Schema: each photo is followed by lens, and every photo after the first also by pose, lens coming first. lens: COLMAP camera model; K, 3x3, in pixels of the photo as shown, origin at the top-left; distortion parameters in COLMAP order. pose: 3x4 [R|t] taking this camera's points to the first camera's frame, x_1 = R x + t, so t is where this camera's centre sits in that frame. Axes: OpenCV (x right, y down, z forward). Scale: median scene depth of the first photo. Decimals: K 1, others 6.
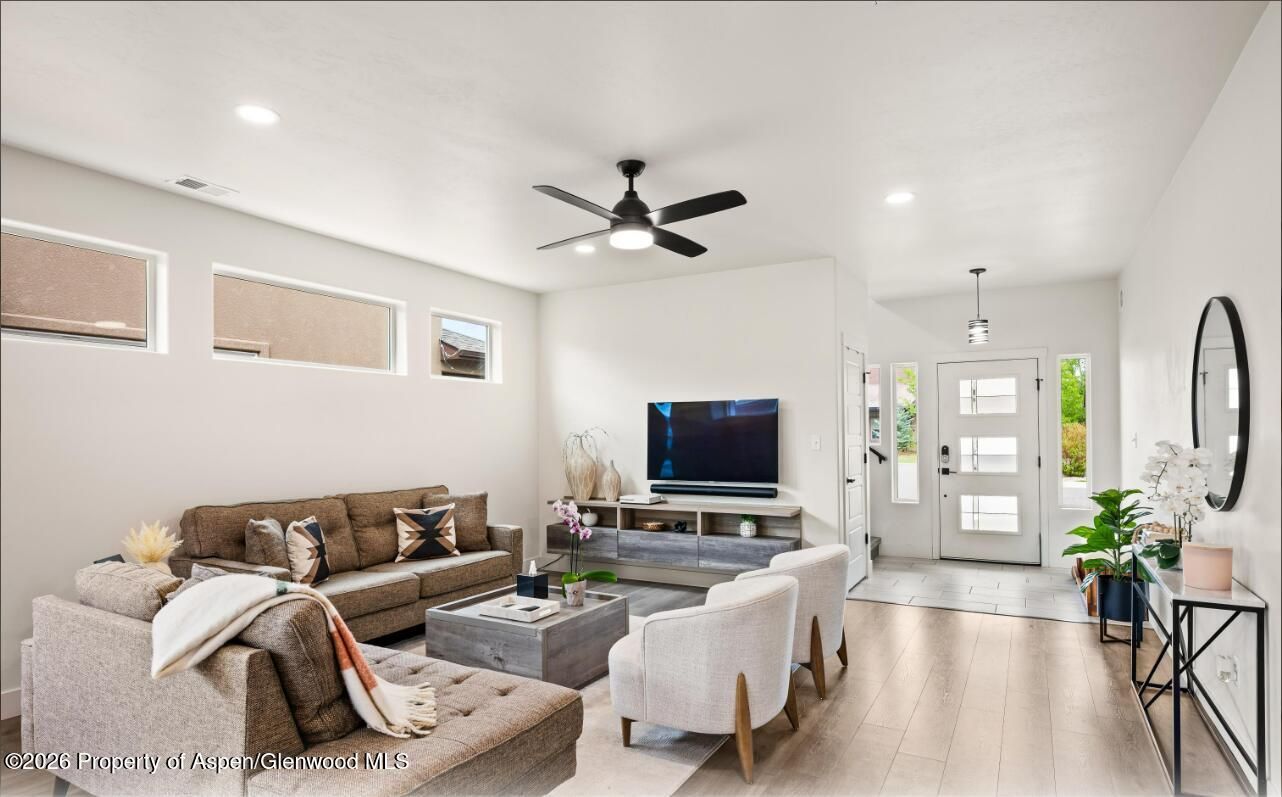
lens RADIAL K [[703.0, 0, 643.6], [0, 703.0, 429.6], [0, 0, 1]] dist [-0.001179, -0.000364]
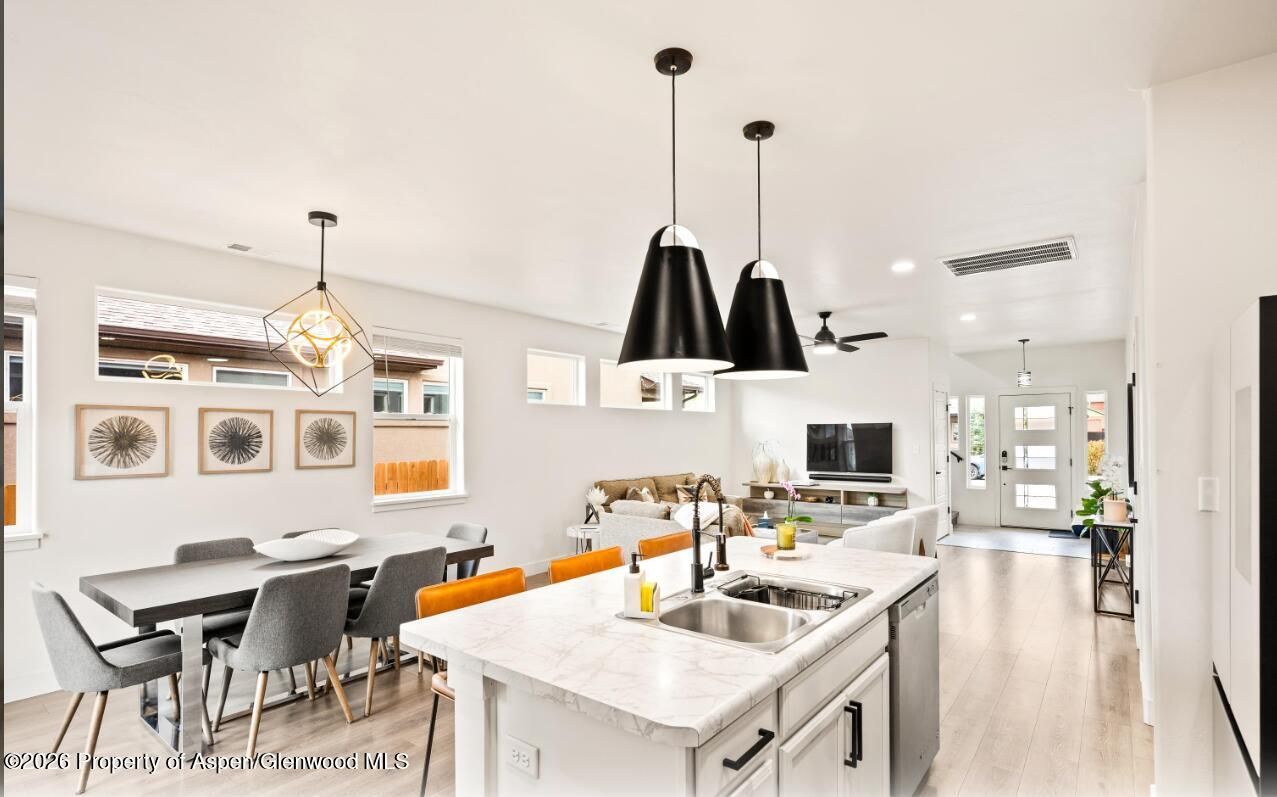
lens RADIAL K [[615.2, 0, 645.1], [0, 615.2, 430.0], [0, 0, 1]] dist [-0.001761, -0.000258]
pose [[0.988675, 0.000681, -0.150072, -0.159599], [-0.000676, 1.000000, 0.000084, -0.025608], [0.150072, 0.000019, 0.988675, -0.497798]]
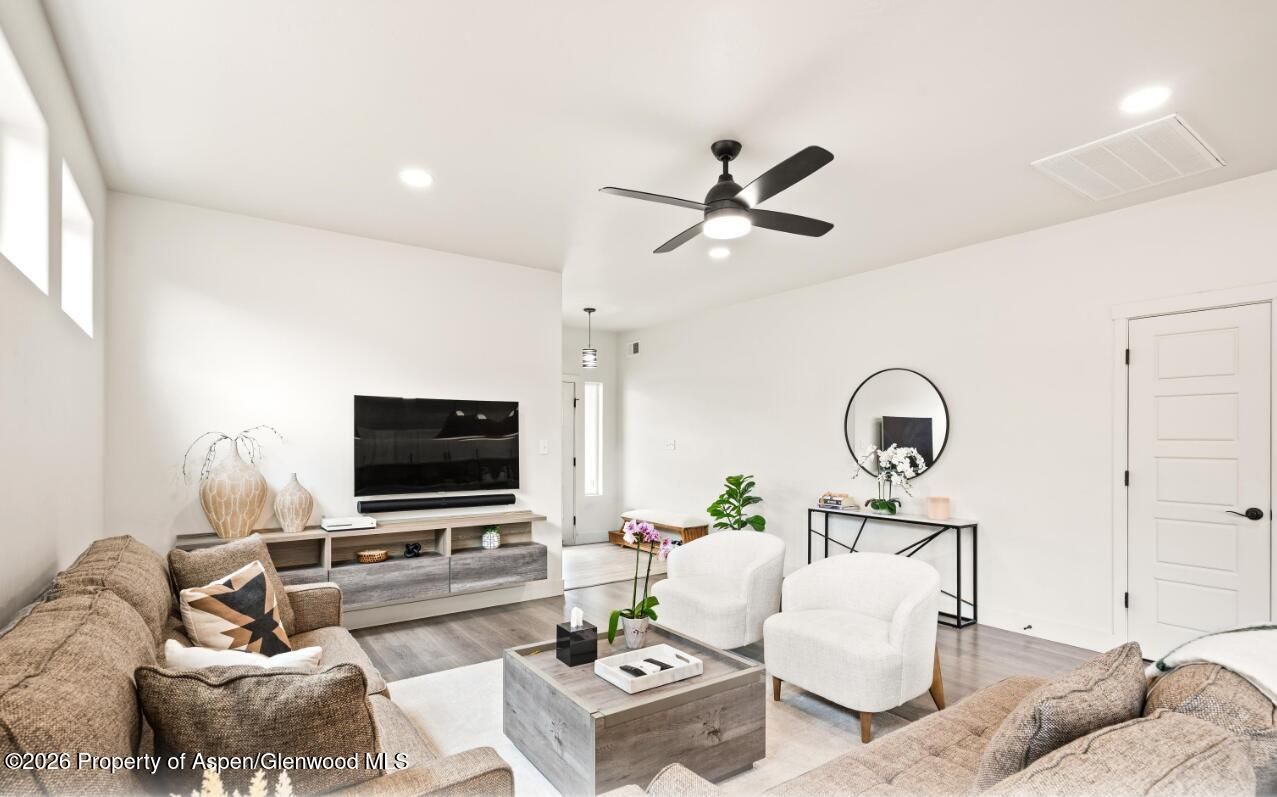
lens RADIAL K [[614.8, 0, 639.7], [0, 614.8, 438.9], [0, 0, 1]] dist [-0.001315, 0.000043]
pose [[0.424437, 0.010589, 0.905395, -0.487328], [-0.012846, 0.999901, -0.005672, 0.009245], [-0.905366, -0.009223, 0.424532, 0.460545]]
